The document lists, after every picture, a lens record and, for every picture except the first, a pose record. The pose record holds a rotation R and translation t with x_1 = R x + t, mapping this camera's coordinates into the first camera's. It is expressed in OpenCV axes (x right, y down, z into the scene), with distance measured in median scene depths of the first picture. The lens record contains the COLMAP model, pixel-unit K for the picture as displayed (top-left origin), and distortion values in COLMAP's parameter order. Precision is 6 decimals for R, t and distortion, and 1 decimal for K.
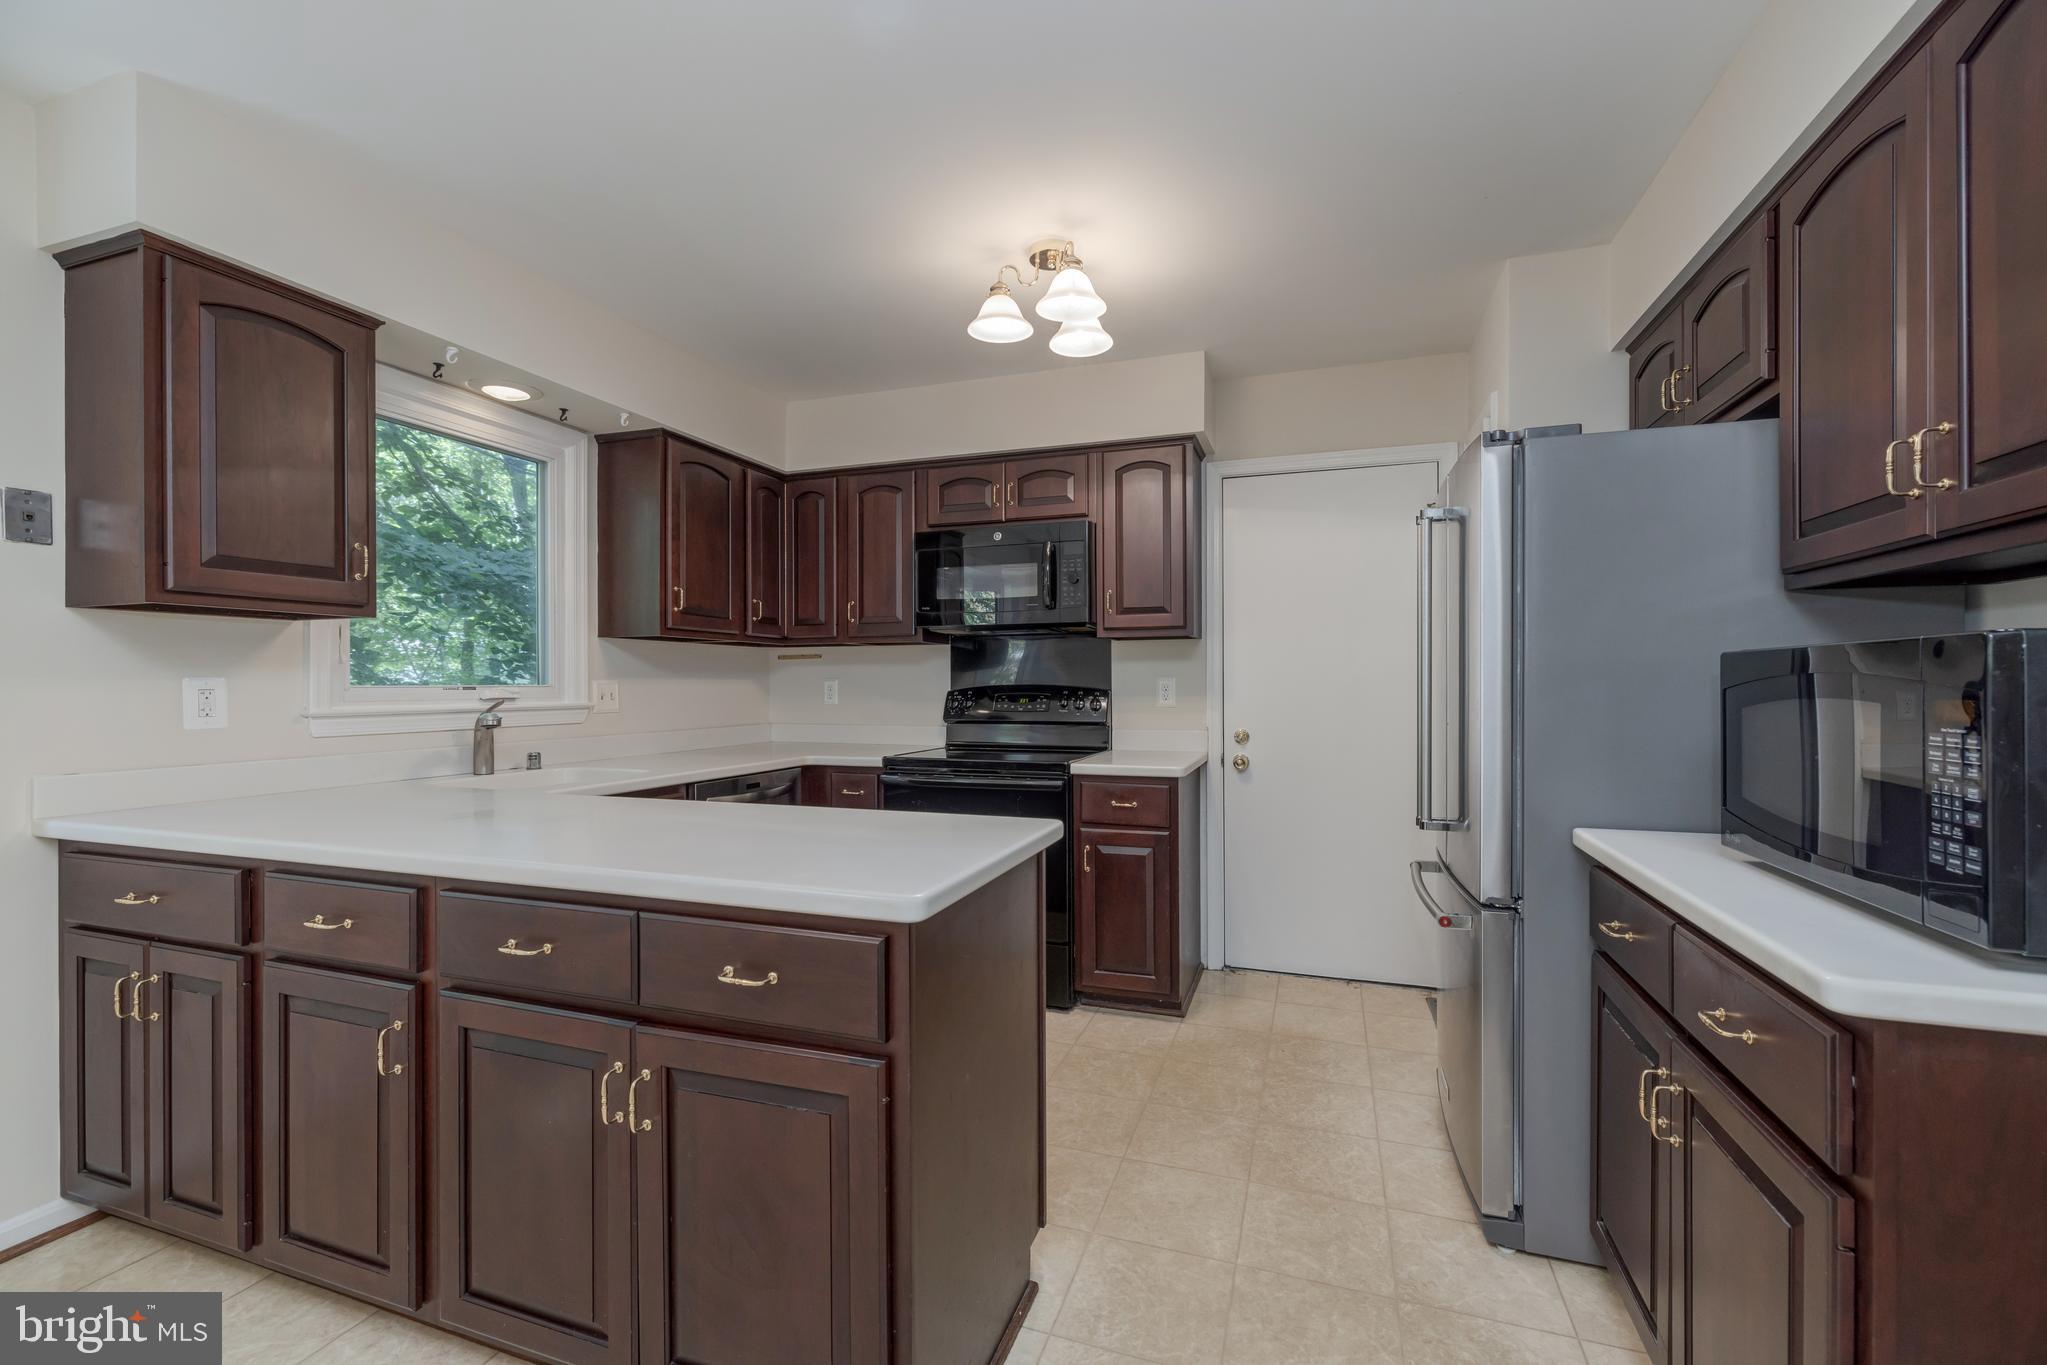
lens RADIAL K [[856.9, 0, 1029.8], [0, 856.9, 683.9], [0, 0, 1]] dist [-0.001151, 0.000389]
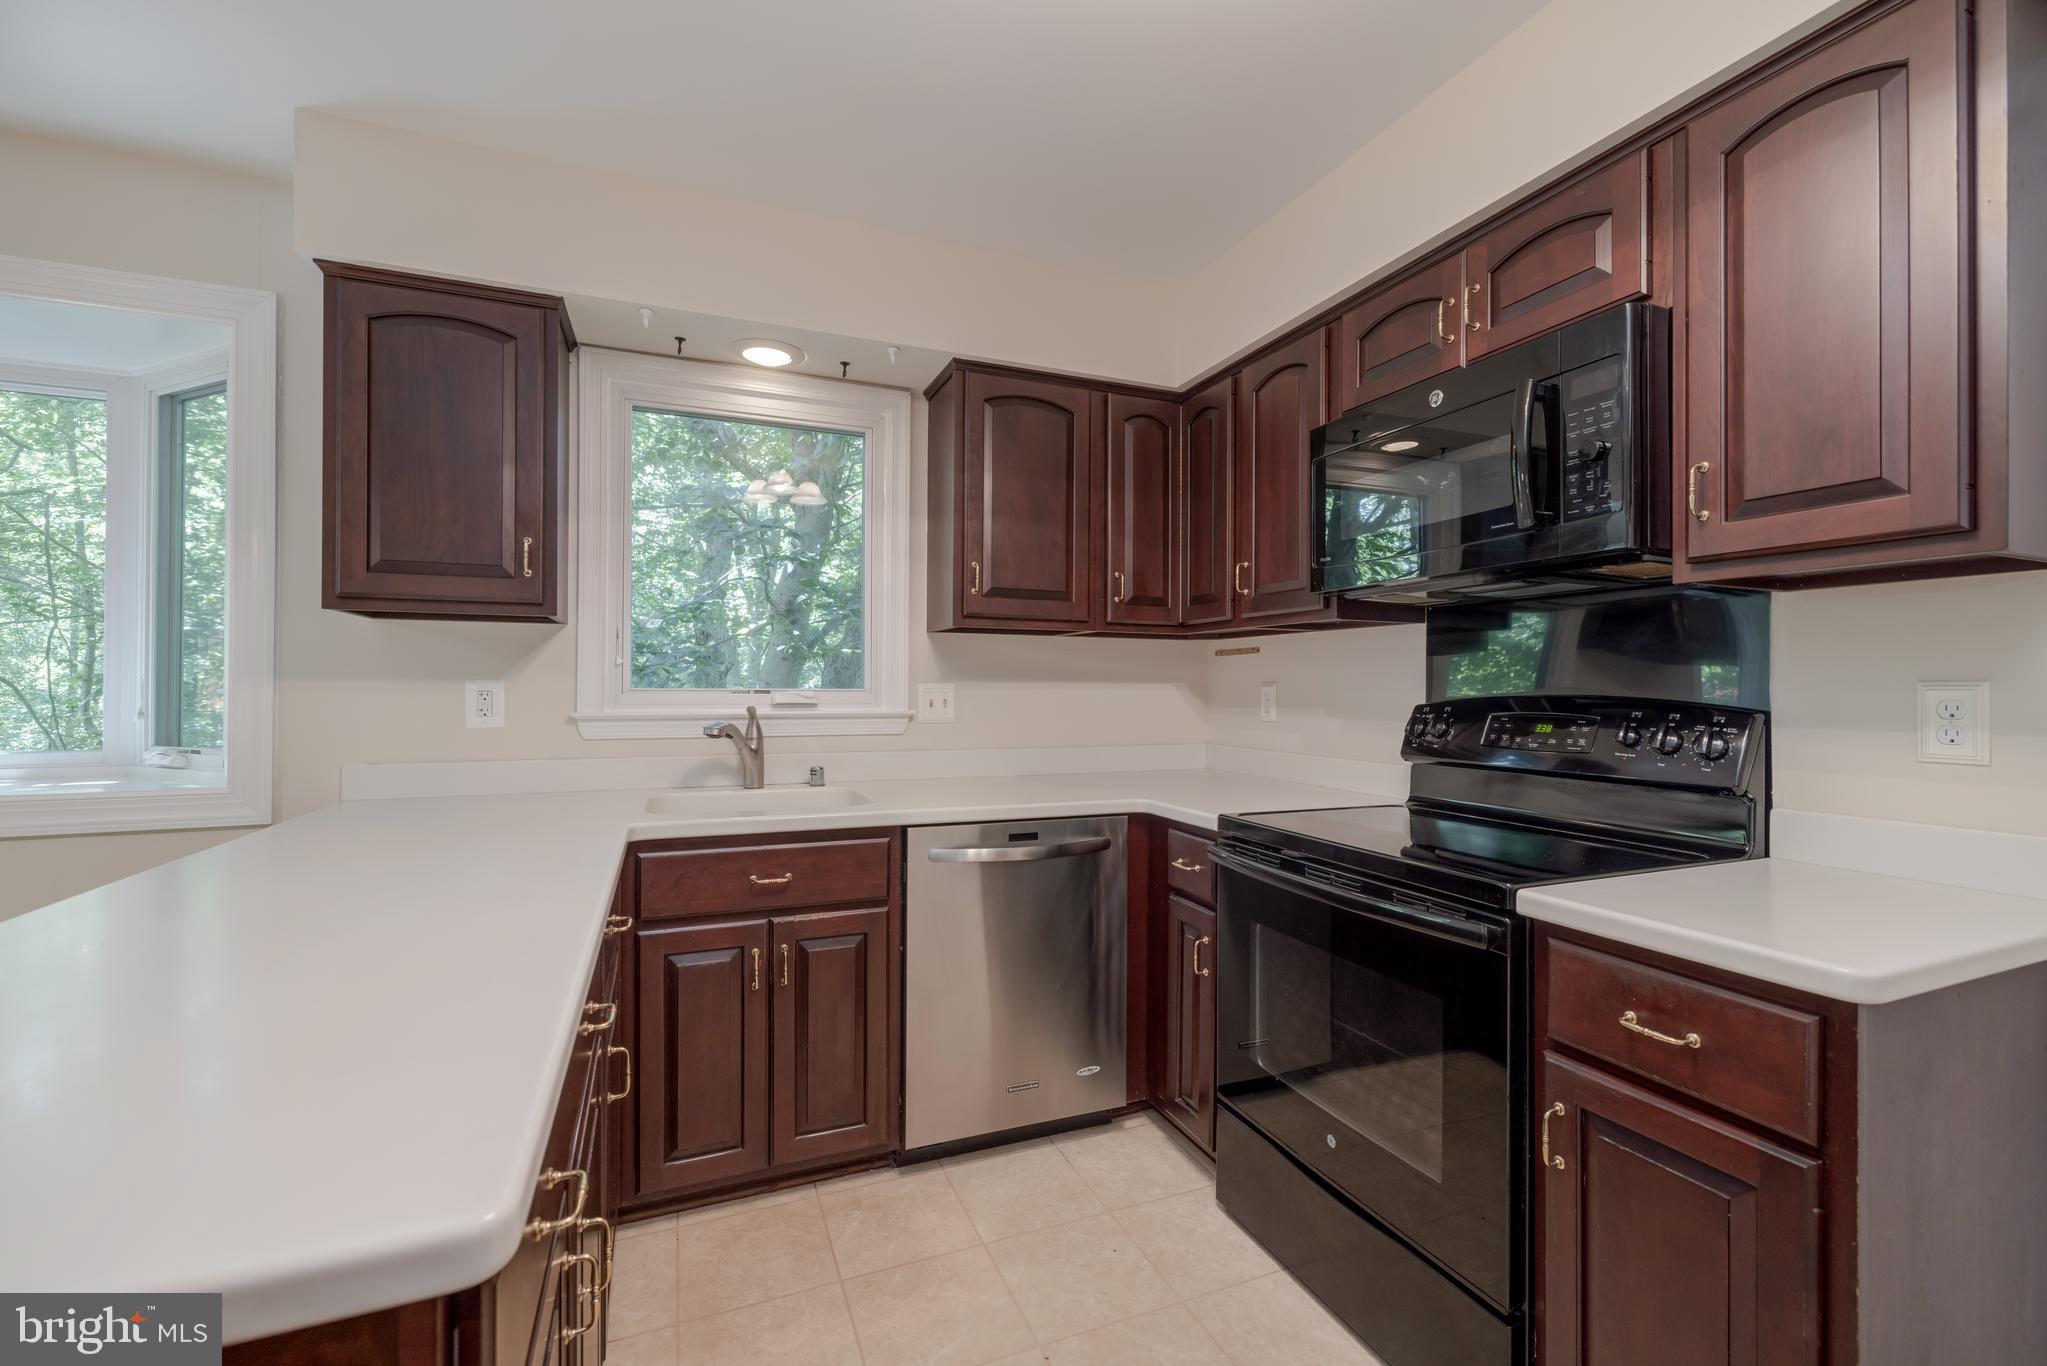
lens RADIAL K [[853.3, 0, 1023.5], [0, 853.3, 683.0], [0, 0, 1]] dist [-0.001198, -0.000394]
pose [[0.663835, 0.003171, -0.747873, 0.187951], [-0.006994, 0.999974, -0.001968, -0.003934], [0.747847, 0.006537, 0.663839, 0.526087]]
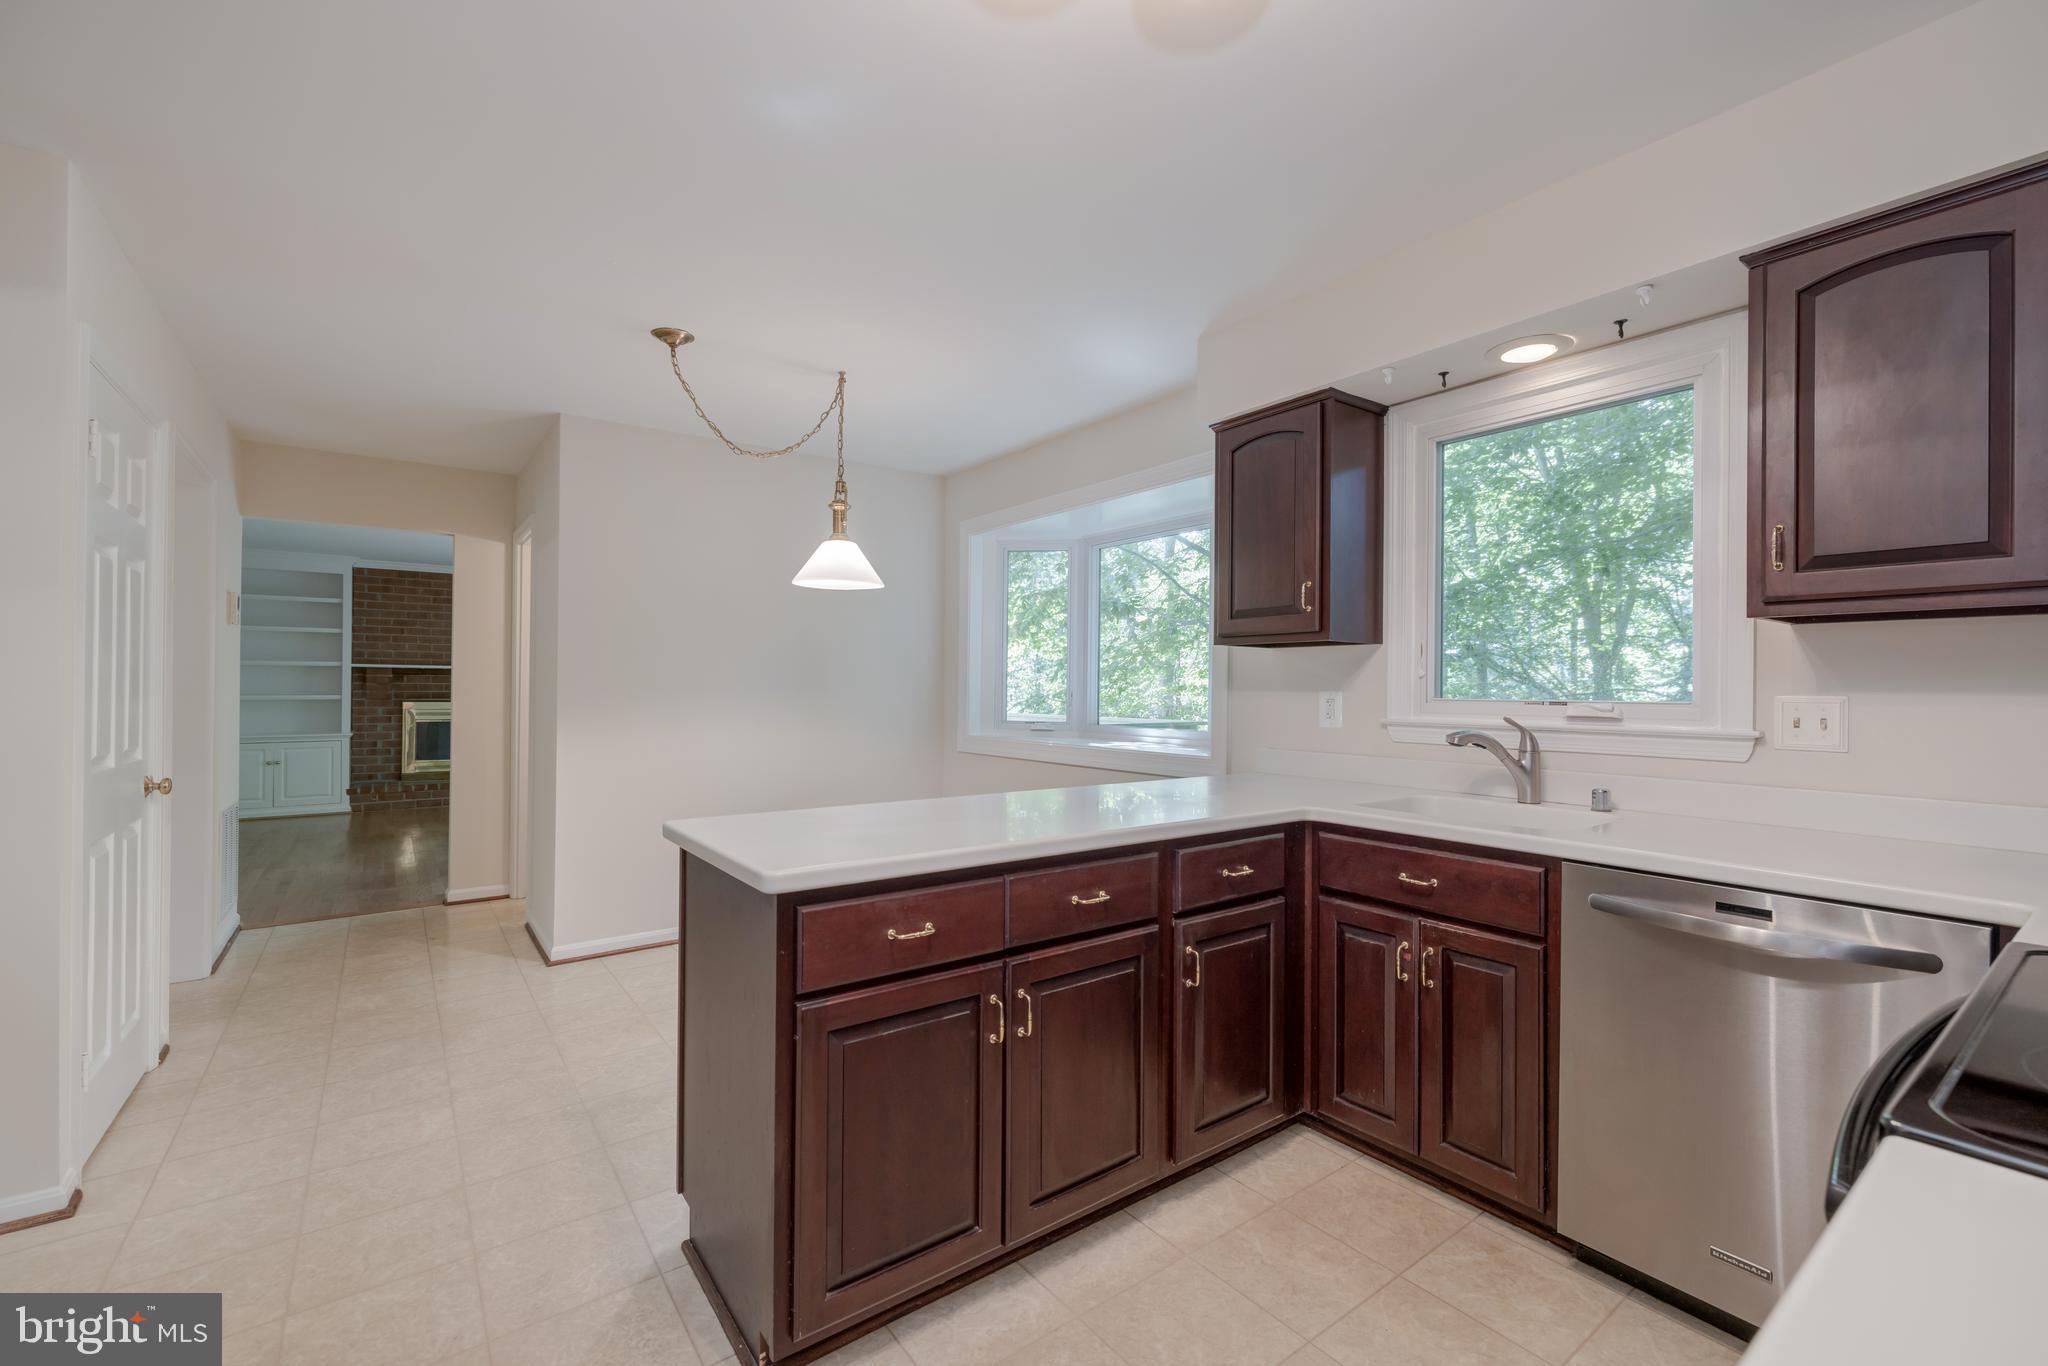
lens RADIAL K [[857.3, 0, 1030.3], [0, 857.3, 684.4], [0, 0, 1]] dist [-0.001151, 0.000389]
pose [[-0.561479, -0.007044, -0.827461, 0.307885], [-0.008111, 0.999963, -0.003008, -0.006344], [0.827451, 0.005022, -0.561515, 0.912316]]
